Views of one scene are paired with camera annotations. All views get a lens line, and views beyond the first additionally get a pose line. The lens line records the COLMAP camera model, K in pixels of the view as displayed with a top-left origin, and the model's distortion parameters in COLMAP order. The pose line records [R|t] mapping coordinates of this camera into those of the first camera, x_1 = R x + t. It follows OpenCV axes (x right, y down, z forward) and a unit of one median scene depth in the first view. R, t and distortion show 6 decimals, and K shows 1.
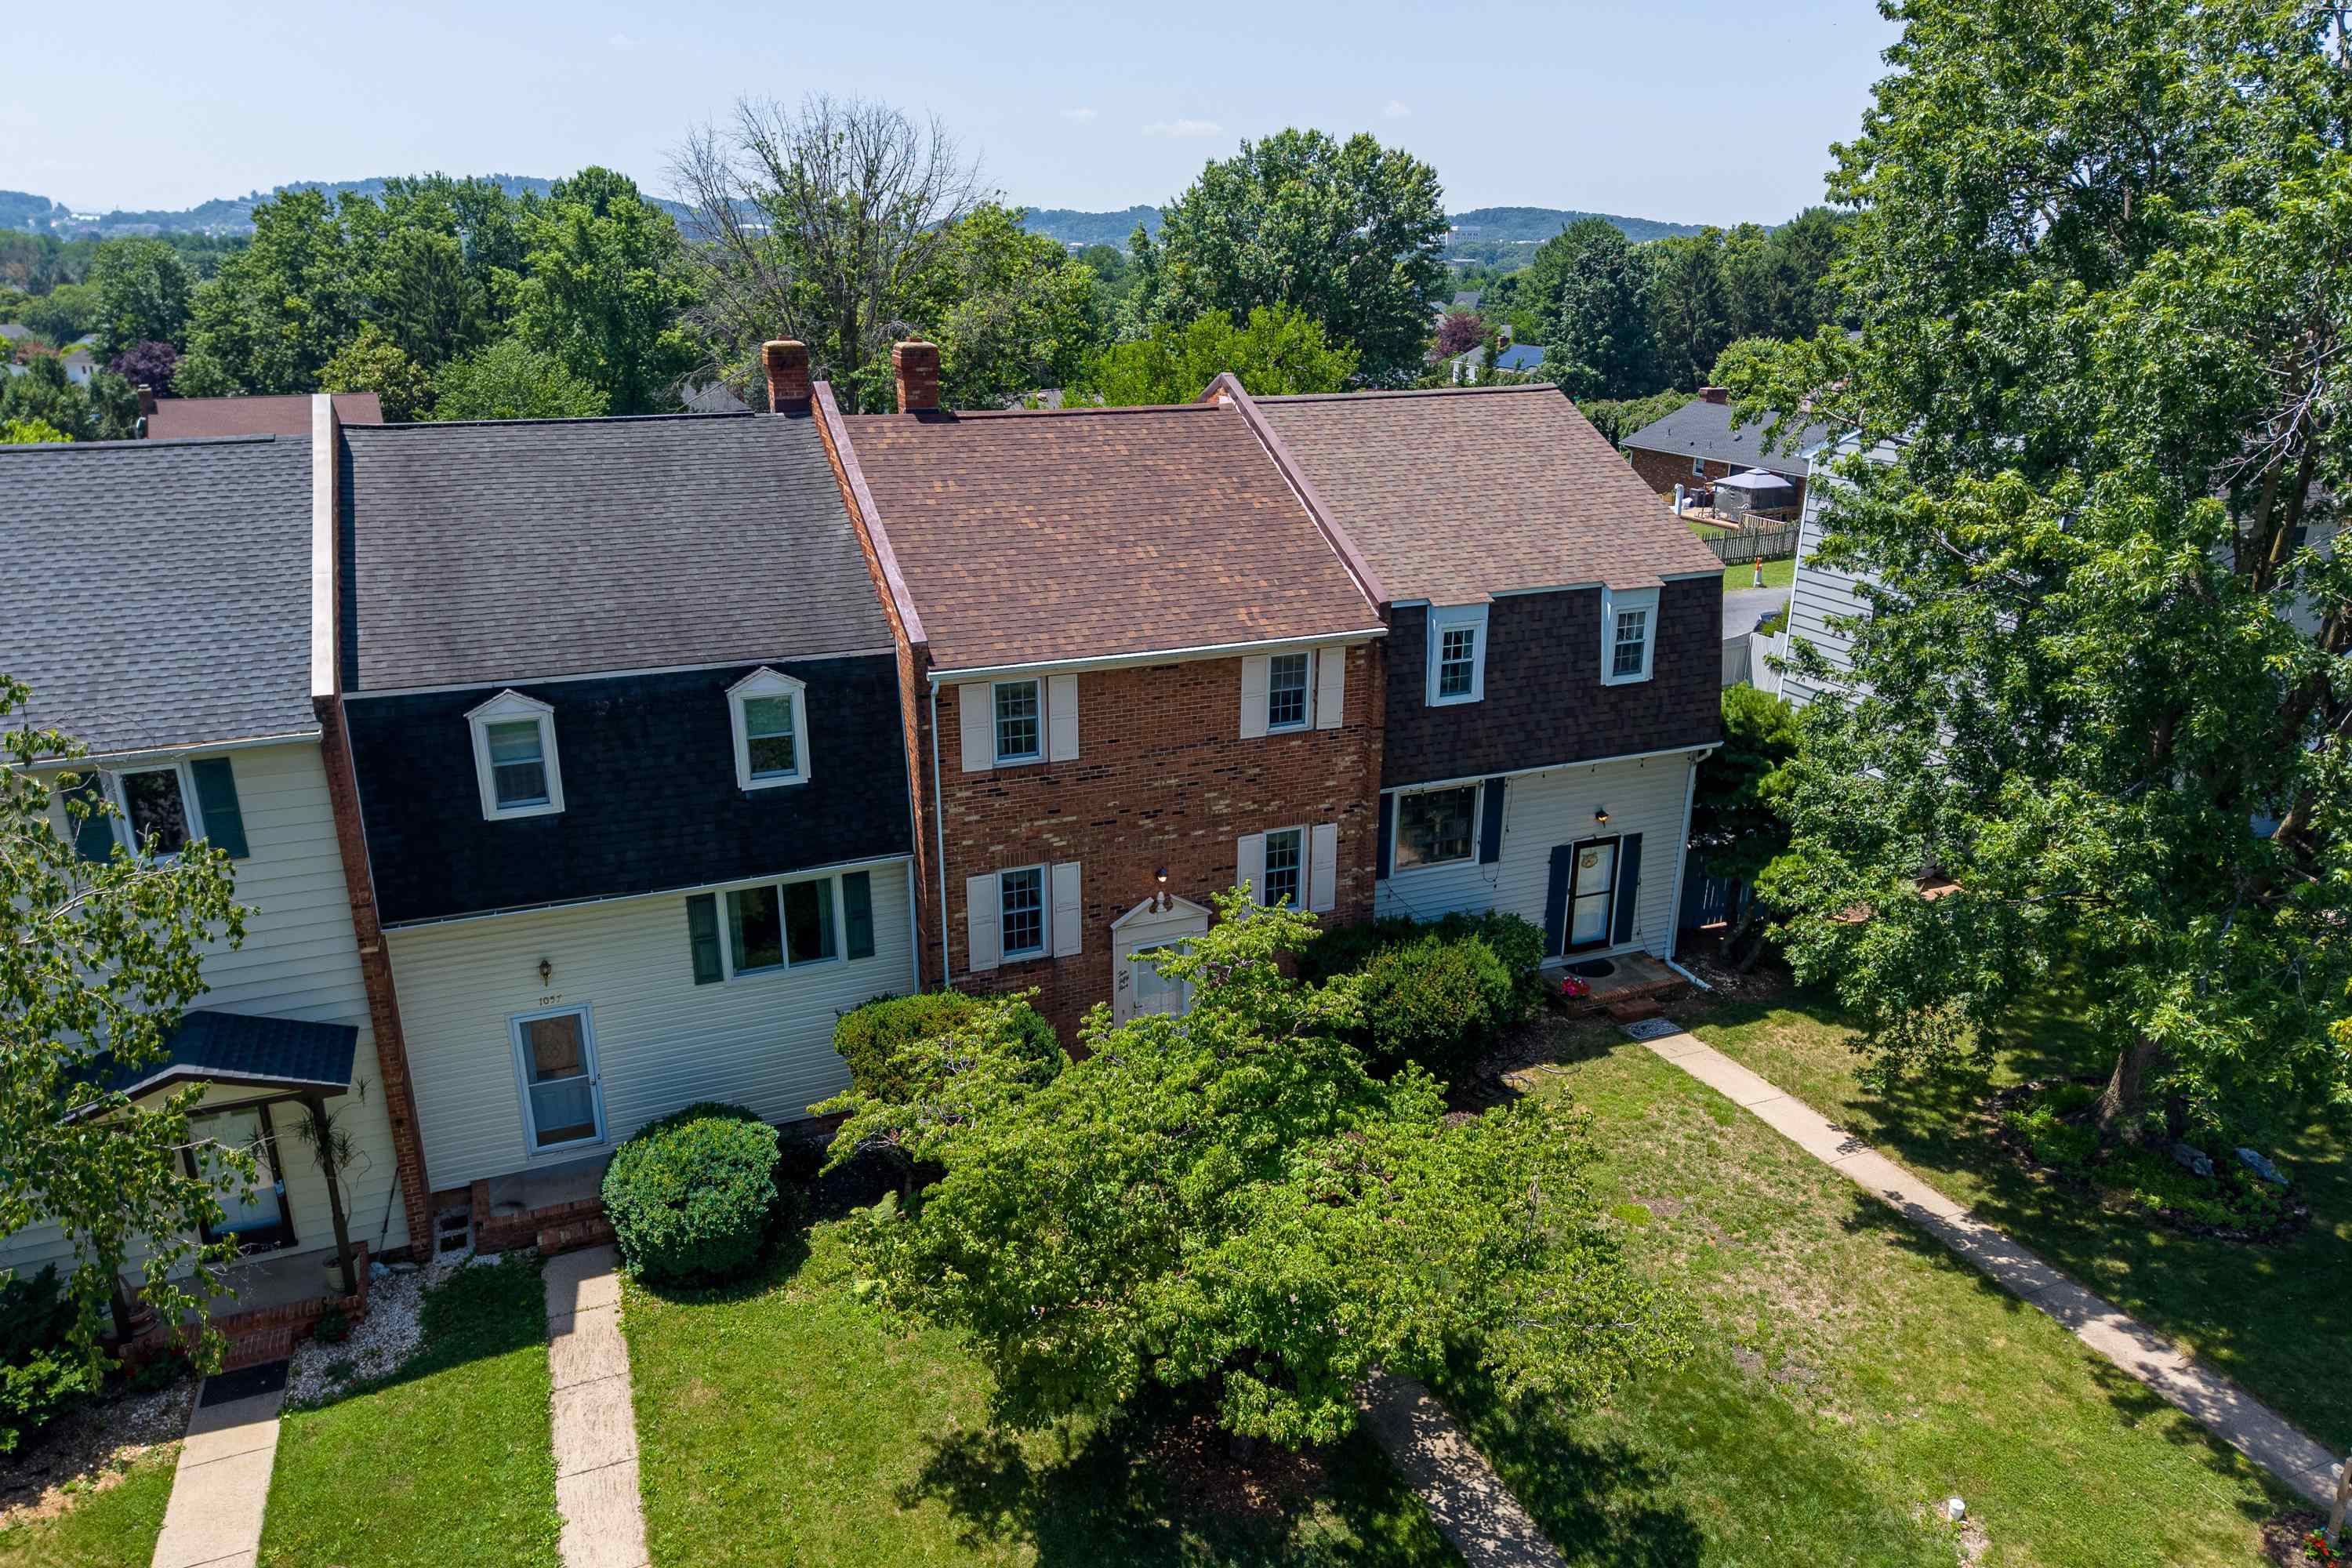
lens RADIAL K [[1572.9, 0, 1175.5], [0, 1572.9, 791.8], [0, 0, 1]] dist [0.041665, -0.047044]
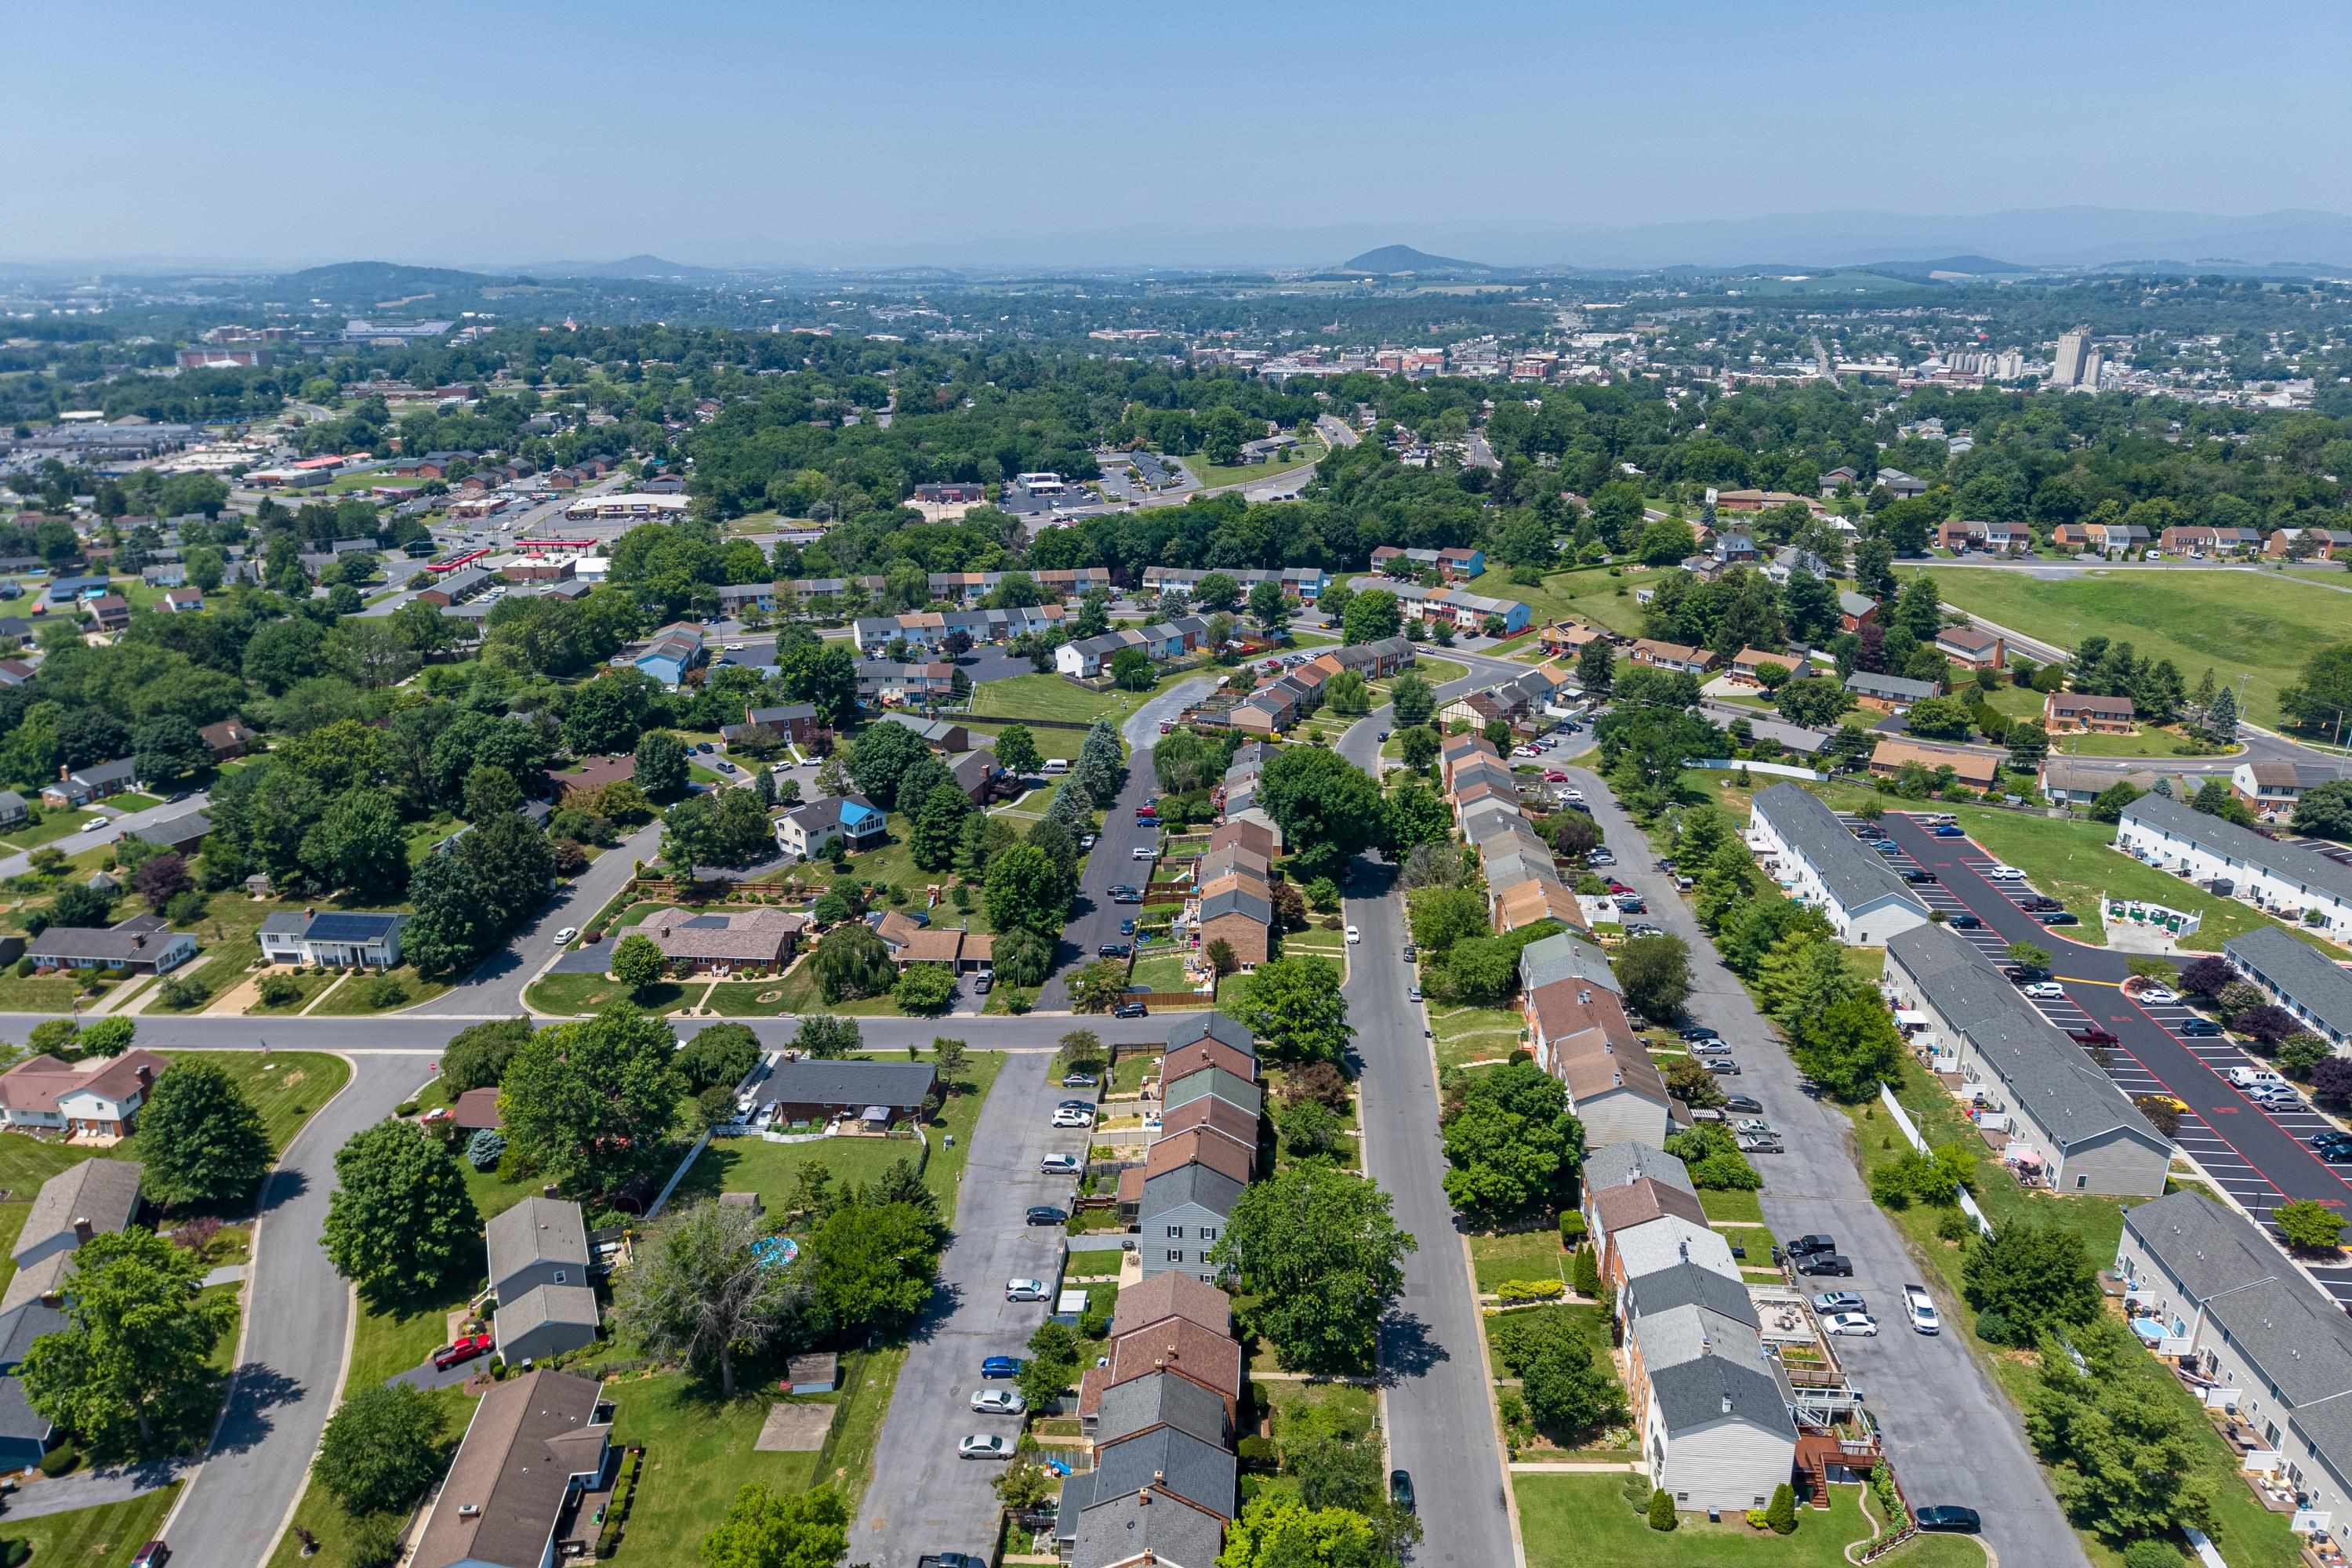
lens RADIAL K [[1572.9, 0, 1175.5], [0, 1572.9, 791.8], [0, 0, 1]] dist [0.041665, -0.047044]
pose [[0.443973, -0.286743, 0.848921, -4.769033], [0.286403, 0.943126, 0.168779, -3.380857], [-0.849036, 0.168201, 0.500846, -2.333218]]
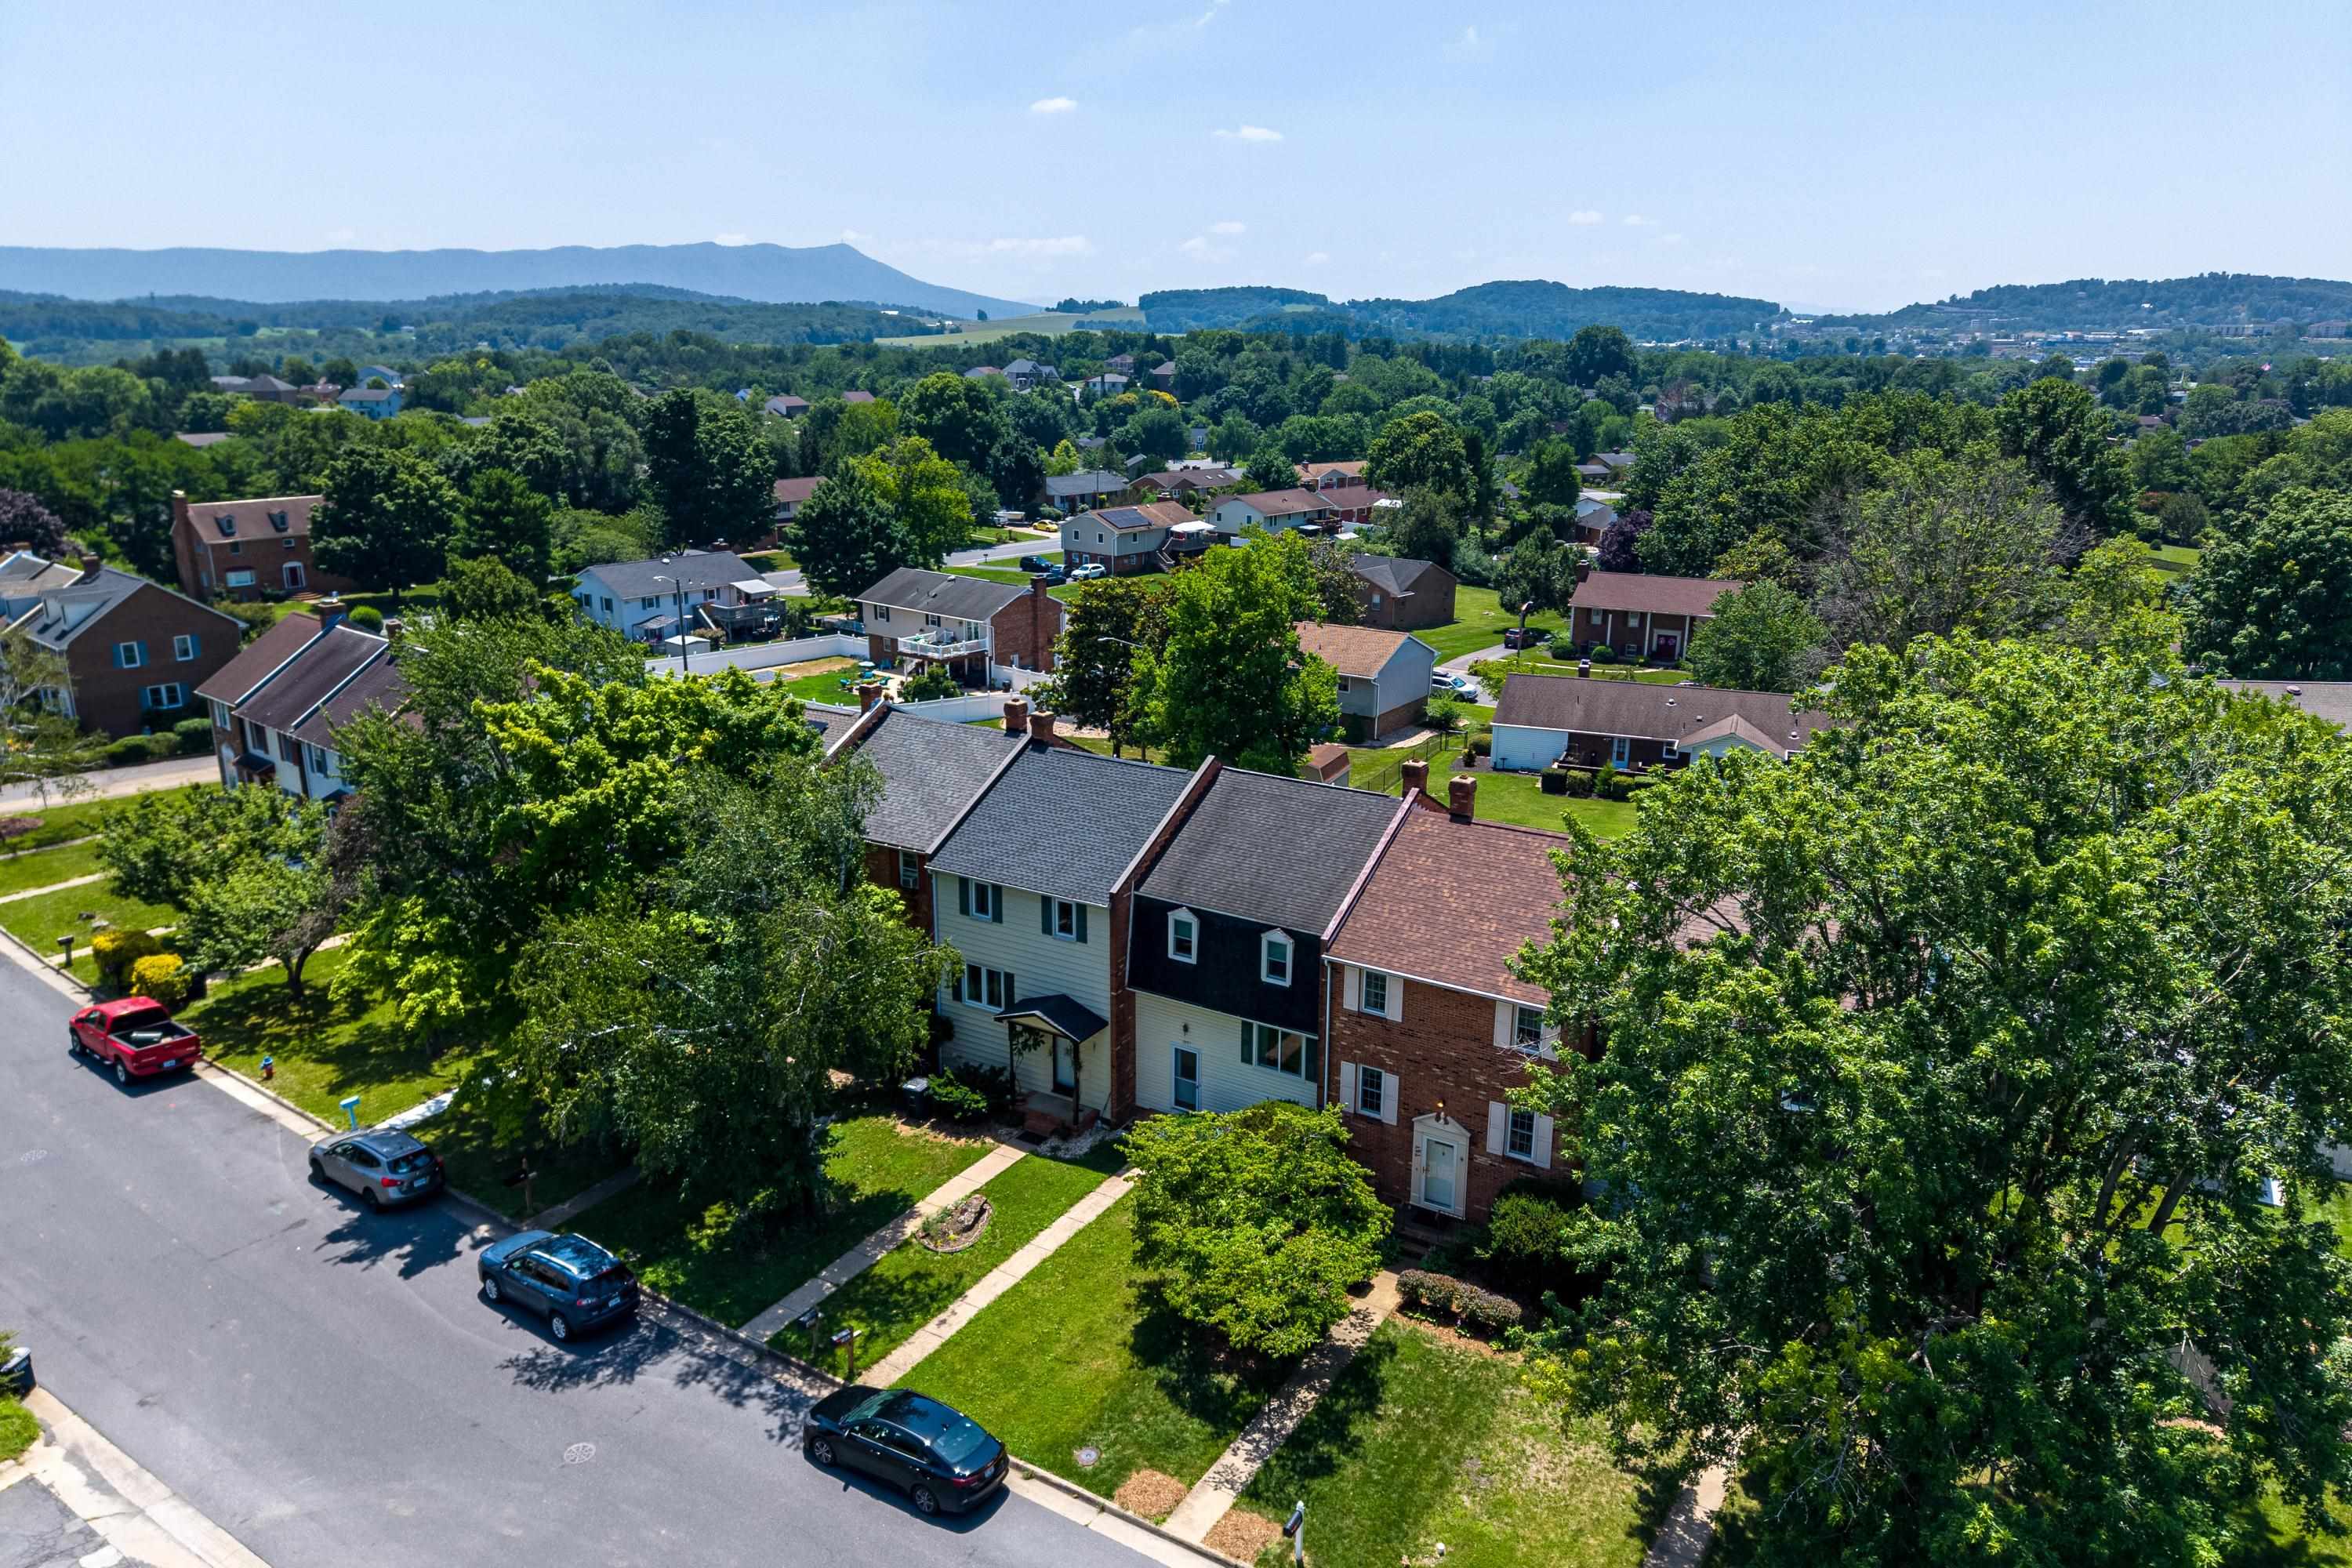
lens RADIAL K [[1569.6, 0, 1172.3], [0, 1569.6, 788.6], [0, 0, 1]] dist [0.128282, -0.328376]
pose [[0.586645, 0.226637, -0.777485, 1.166872], [-0.269525, 0.959953, 0.076459, -0.355815], [0.763678, 0.164698, 0.624236, -0.431830]]
